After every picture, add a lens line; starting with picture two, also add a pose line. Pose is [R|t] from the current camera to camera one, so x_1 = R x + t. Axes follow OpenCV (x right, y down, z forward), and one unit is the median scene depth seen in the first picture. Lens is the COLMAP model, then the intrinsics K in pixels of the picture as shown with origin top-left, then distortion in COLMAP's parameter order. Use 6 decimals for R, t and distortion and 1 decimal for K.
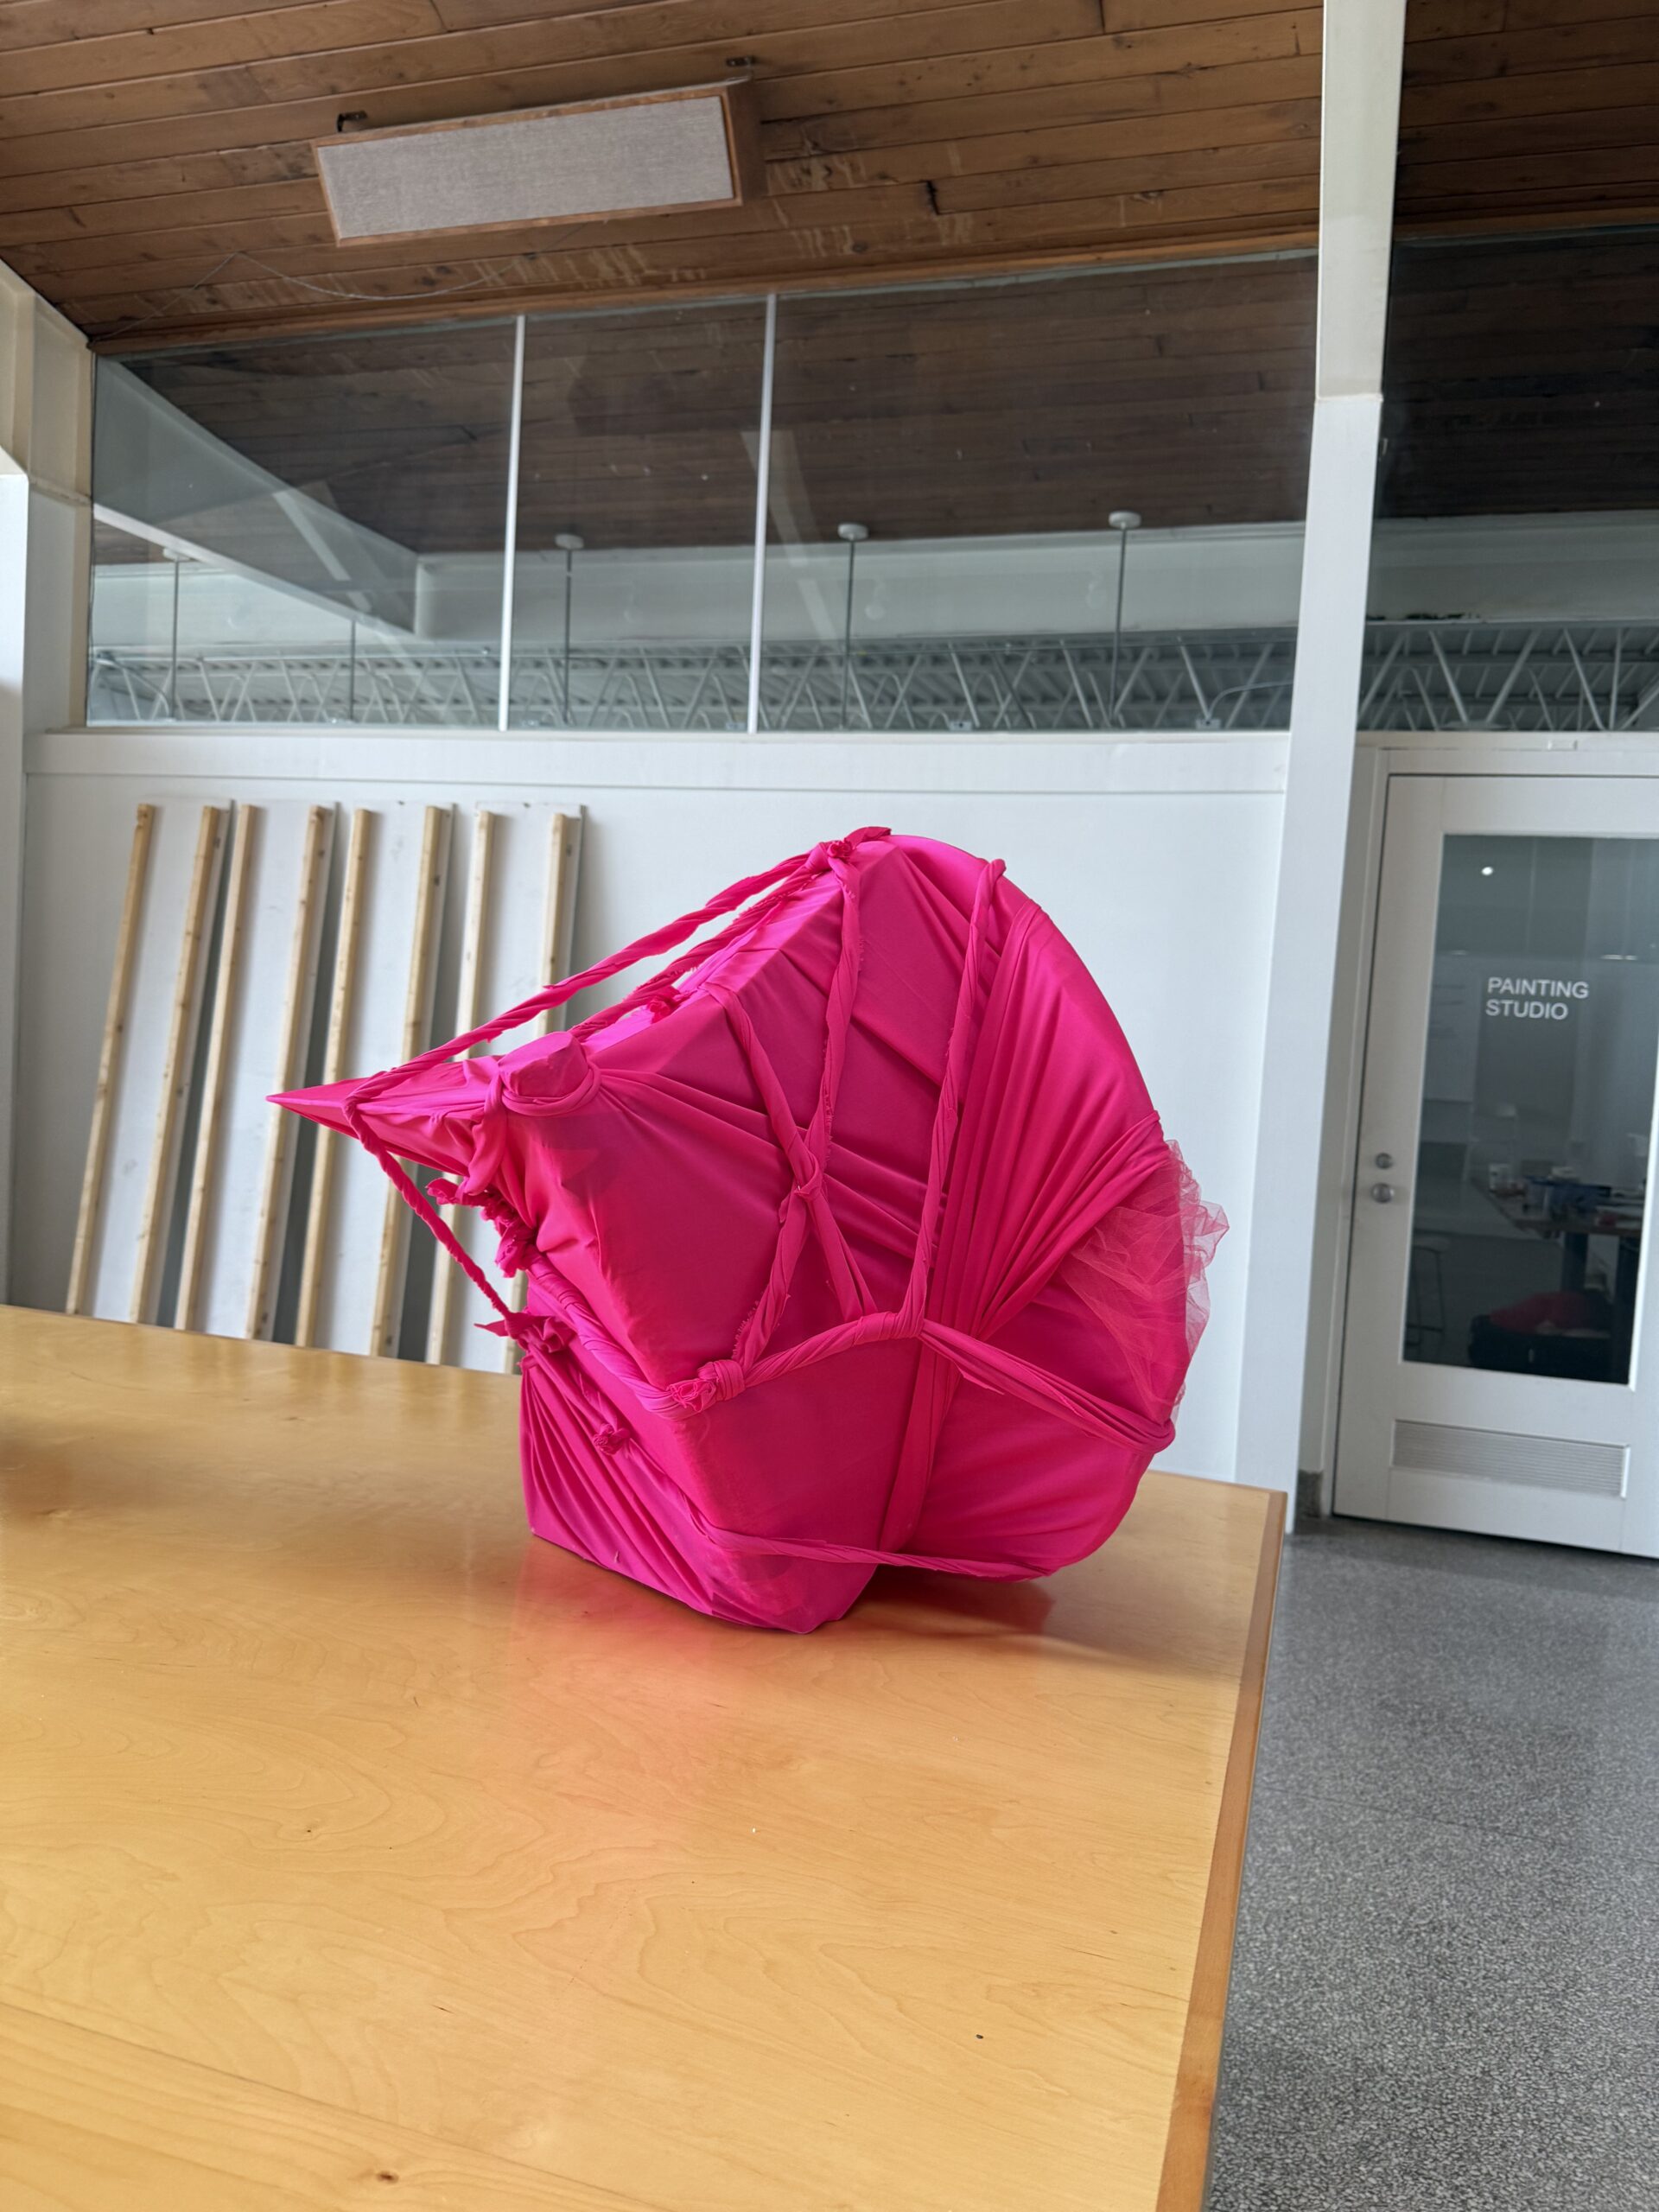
lens RADIAL K [[1545.1, 0, 824.1], [0, 1545.1, 1099.1], [0, 0, 1]] dist [0.027762, -0.057509]
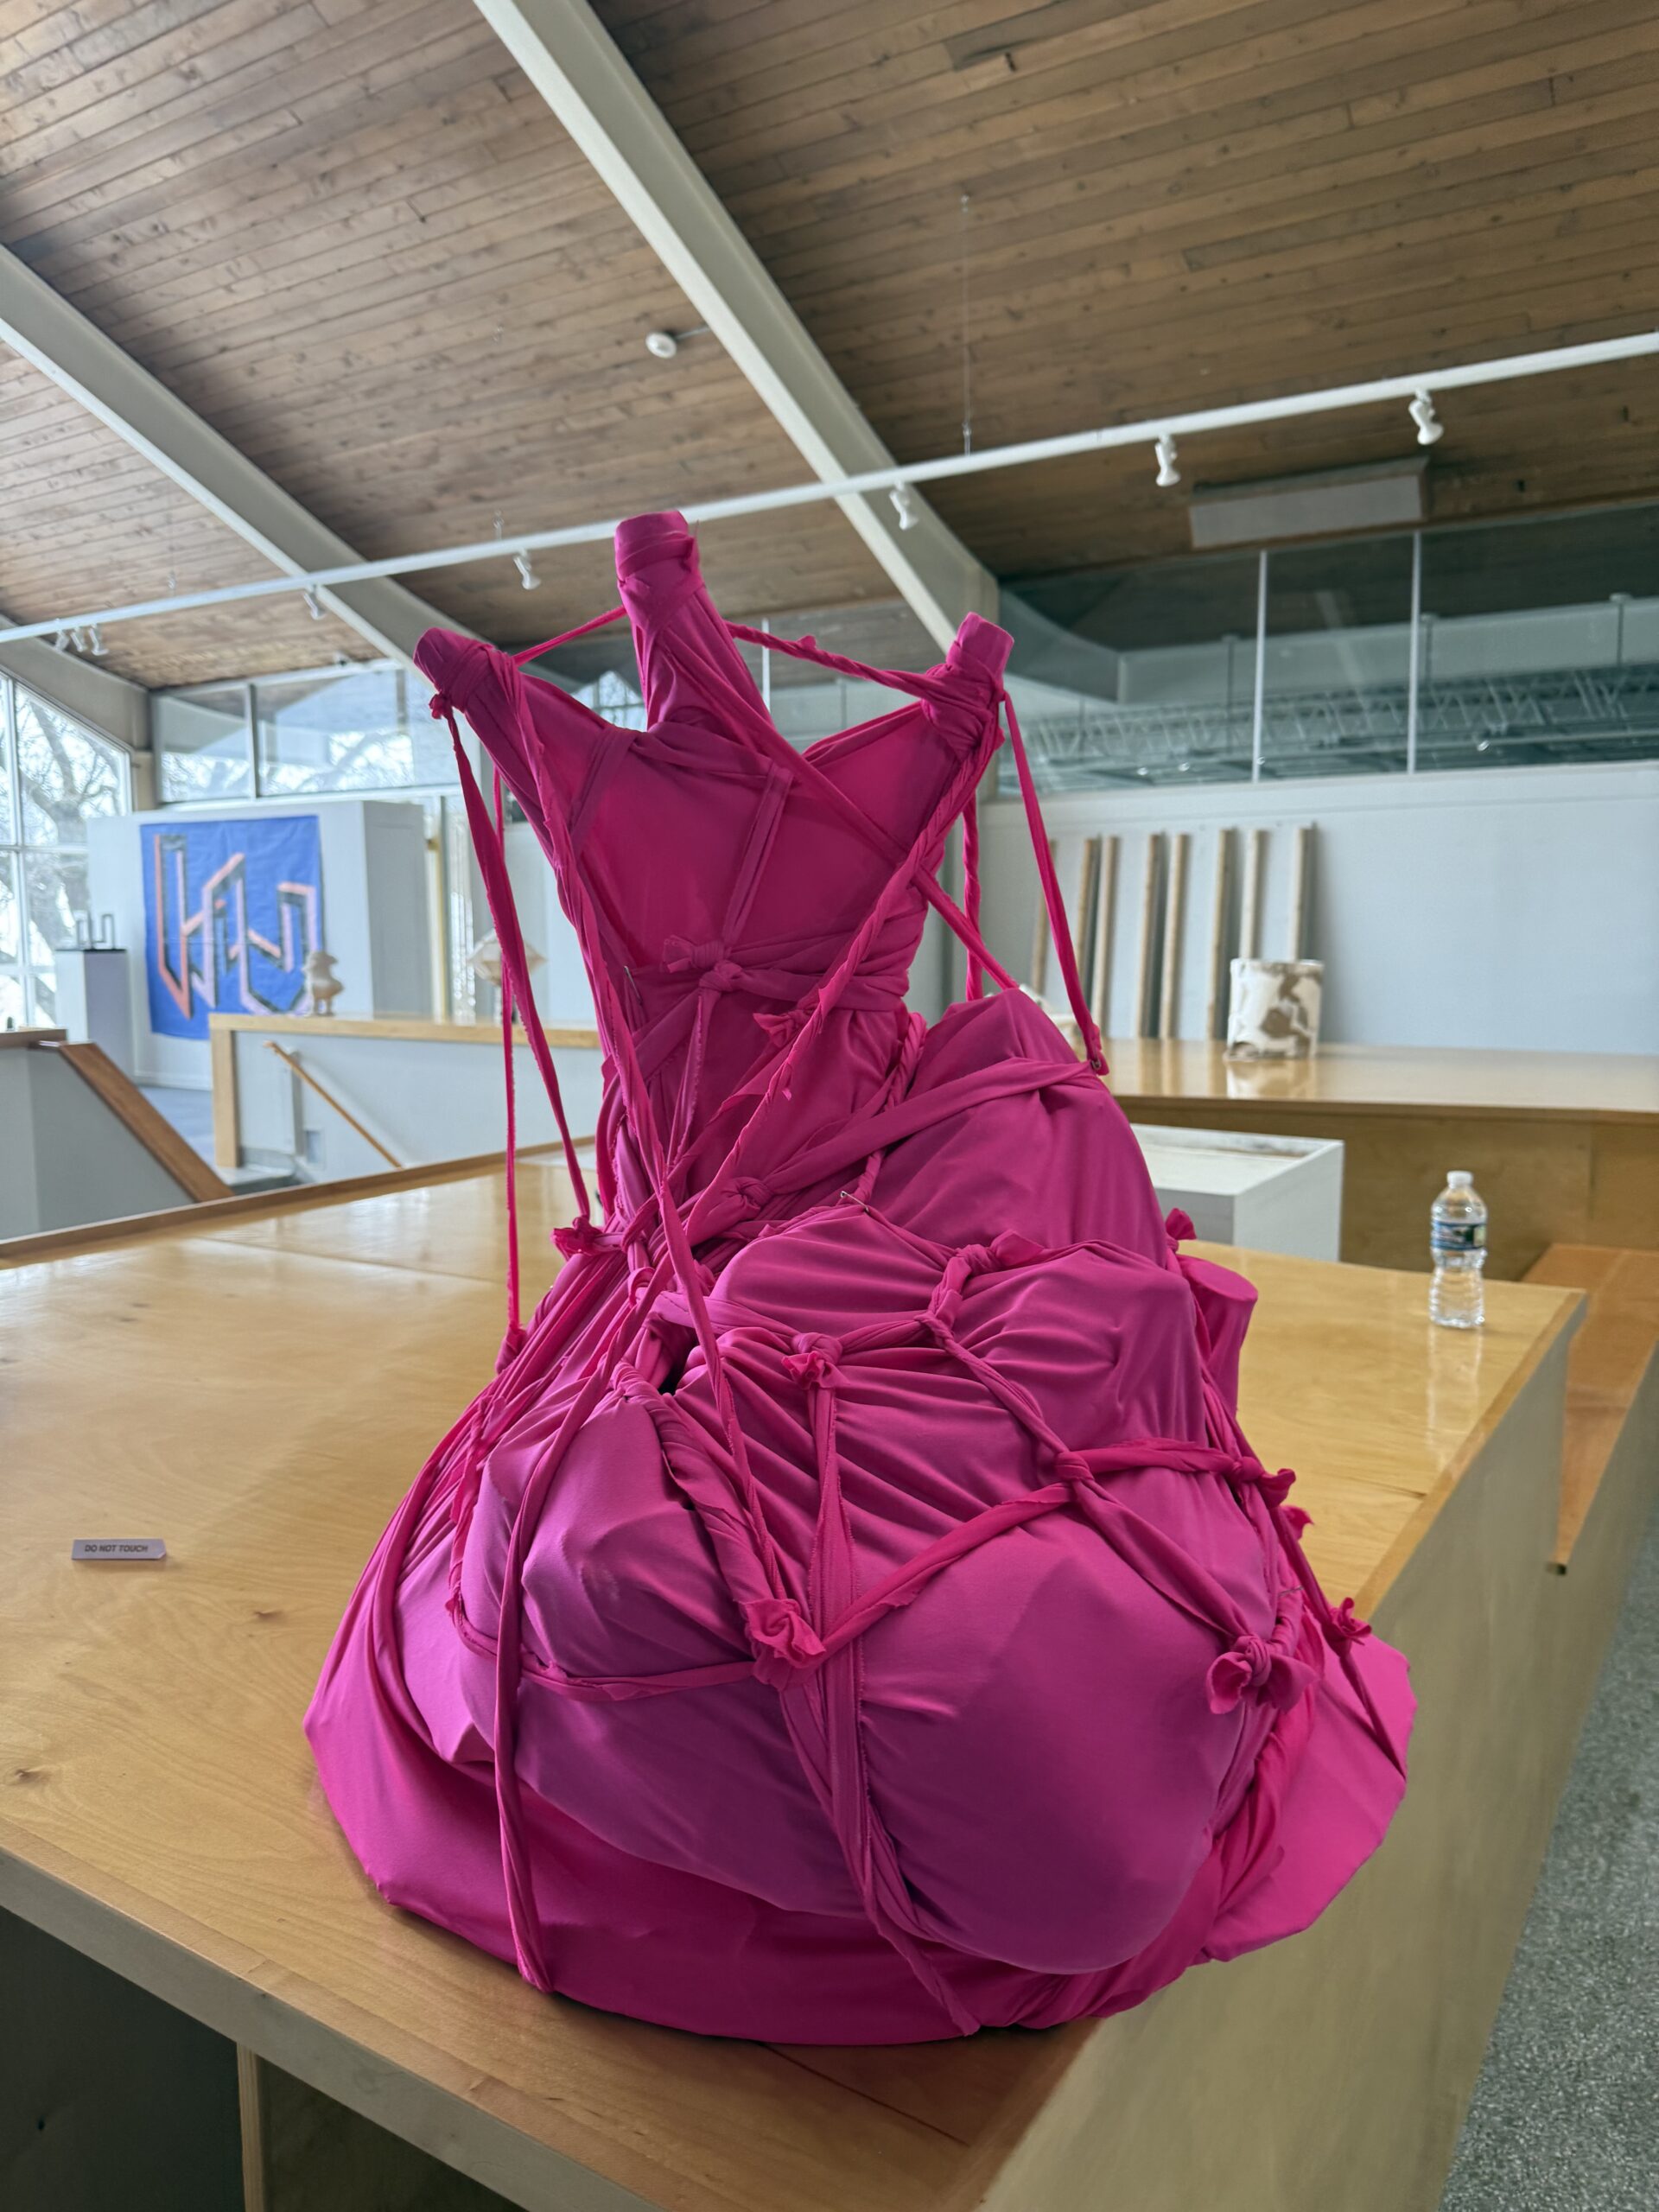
lens RADIAL K [[1545.1, 0, 824.1], [0, 1545.1, 1099.1], [0, 0, 1]] dist [0.027762, -0.057509]
pose [[0.966966, -0.038749, -0.251943, -0.252398], [0.051990, 0.997583, 0.046111, 0.017335], [0.249547, -0.057686, 0.966643, -0.880248]]
